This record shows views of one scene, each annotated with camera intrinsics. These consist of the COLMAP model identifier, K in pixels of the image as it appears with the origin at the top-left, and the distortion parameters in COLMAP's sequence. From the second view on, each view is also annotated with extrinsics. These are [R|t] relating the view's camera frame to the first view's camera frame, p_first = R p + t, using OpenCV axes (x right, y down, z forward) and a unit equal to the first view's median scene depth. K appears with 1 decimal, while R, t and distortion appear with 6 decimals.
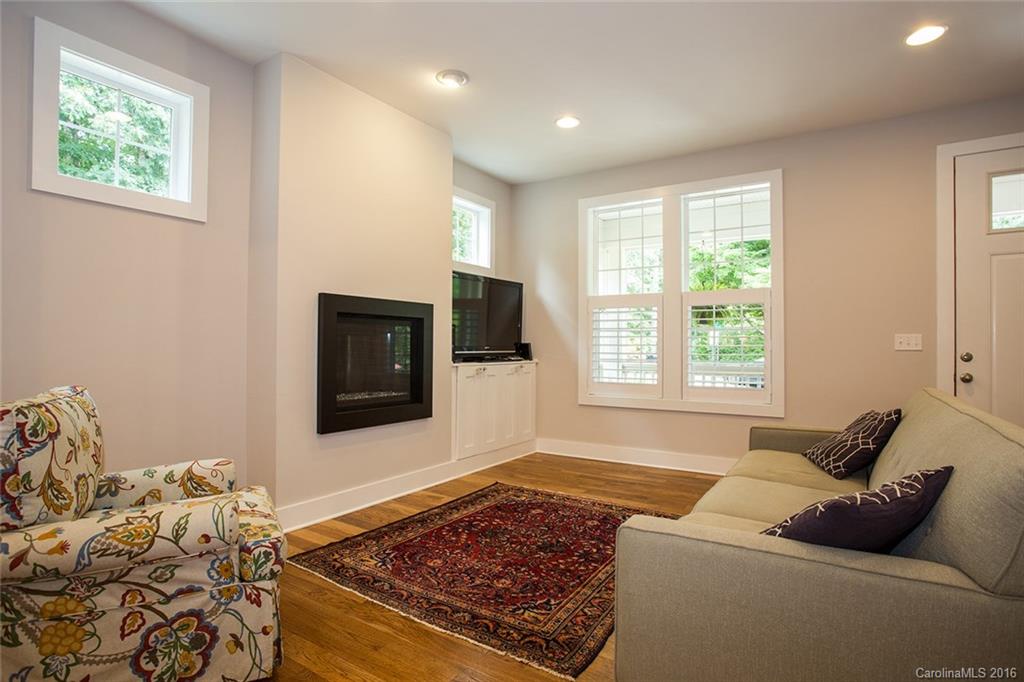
lens RADIAL K [[532.7, 0, 486.0], [0, 532.7, 342.5], [0, 0, 1]] dist [-0.028587, 0.006878]
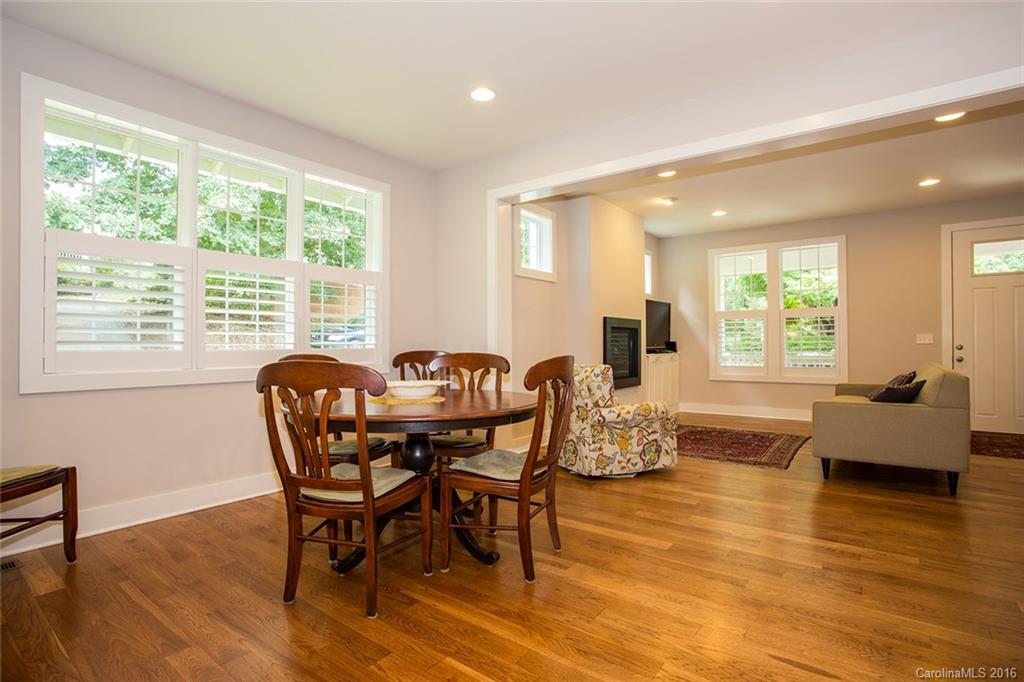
lens RADIAL K [[500.5, 0, 484.3], [0, 500.5, 344.9], [0, 0, 1]] dist [-0.059217, 0.018613]
pose [[0.996529, -0.010748, -0.082548, -0.476874], [0.011576, 0.999887, 0.009560, -0.012564], [0.082436, -0.010483, 0.996541, -0.659821]]
